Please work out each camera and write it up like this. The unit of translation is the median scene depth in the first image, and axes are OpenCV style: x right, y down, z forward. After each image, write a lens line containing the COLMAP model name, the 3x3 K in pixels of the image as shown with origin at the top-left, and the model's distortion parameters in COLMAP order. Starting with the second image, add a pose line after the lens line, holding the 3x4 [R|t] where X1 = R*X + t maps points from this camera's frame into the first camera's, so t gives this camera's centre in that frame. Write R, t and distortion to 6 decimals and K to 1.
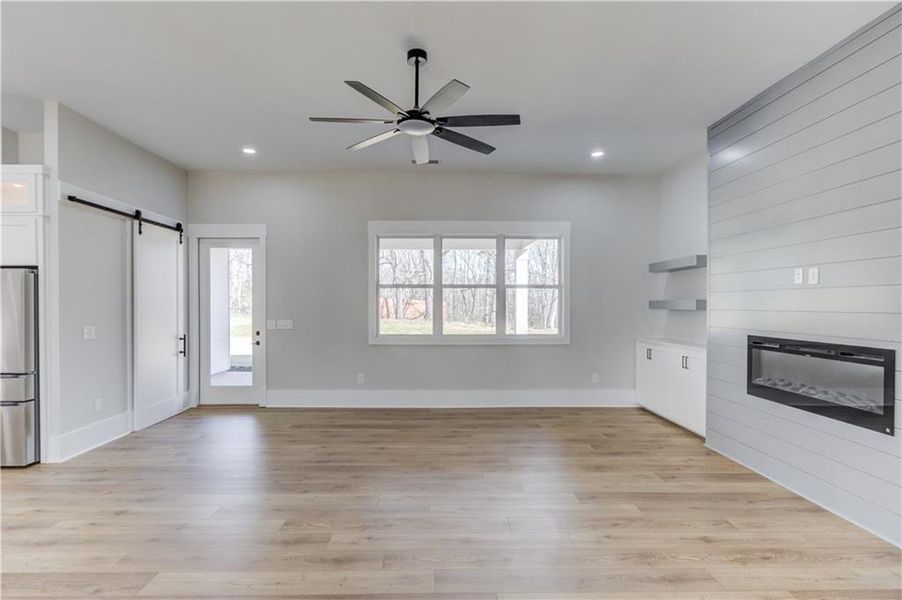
lens RADIAL K [[434.8, 0, 439.8], [0, 434.8, 312.6], [0, 0, 1]] dist [-0.003427, 0.005564]
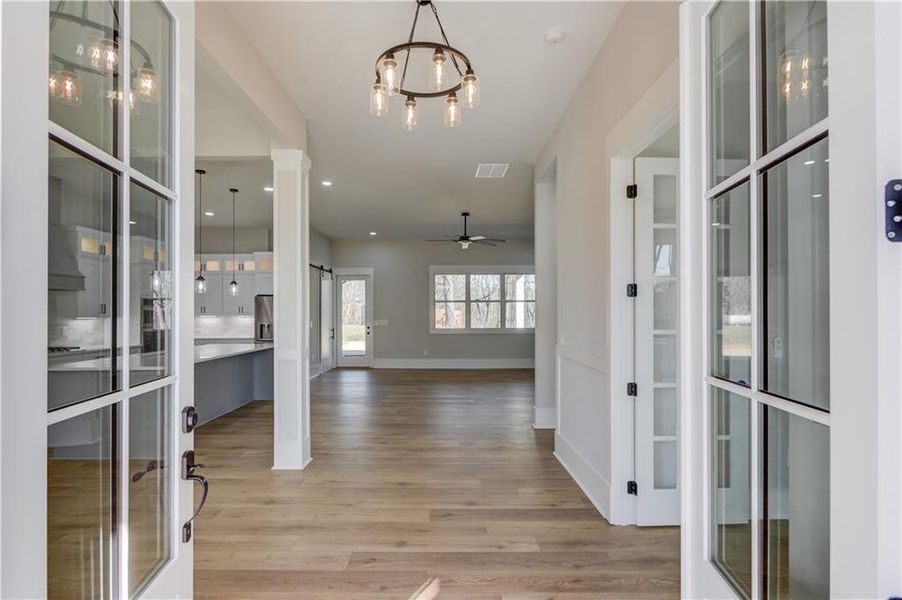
lens RADIAL K [[434.8, 0, 431.9], [0, 434.8, 309.7], [0, 0, 1]] dist [-0.003427, 0.005564]
pose [[0.998764, -0.002170, -0.049666, -0.064031], [0.000847, 0.999645, -0.026637, 0.021462], [0.049706, 0.026561, 0.998411, -0.802626]]
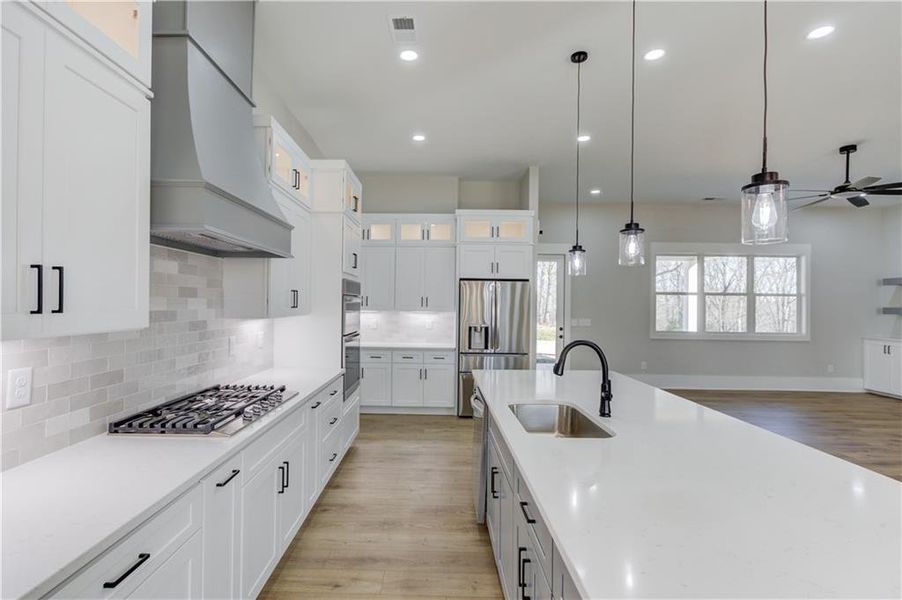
lens RADIAL K [[434.8, 0, 443.7], [0, 434.8, 301.0], [0, 0, 1]] dist [-0.003427, 0.005564]
pose [[0.999766, 0.012779, -0.017433, -0.746605], [-0.013252, 0.999540, -0.027281, 0.005145], [0.017077, 0.027505, 0.999476, -0.283713]]
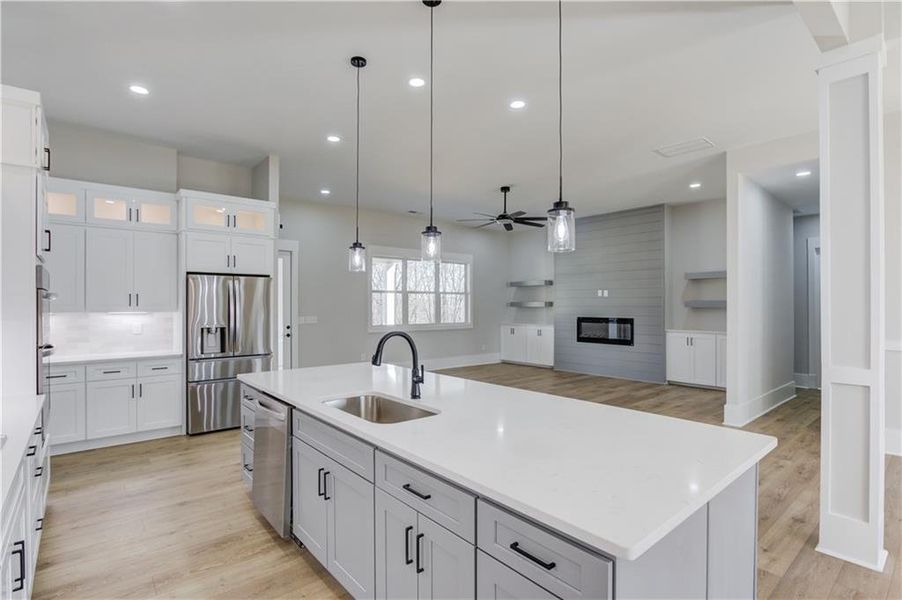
lens RADIAL K [[434.8, 0, 439.8], [0, 434.8, 302.9], [0, 0, 1]] dist [-0.003427, 0.005564]
pose [[0.786659, 0.001942, 0.617384, -0.848265], [0.014028, 0.999681, -0.021019, 0.009787], [-0.617228, 0.025195, 0.786381, -0.251049]]
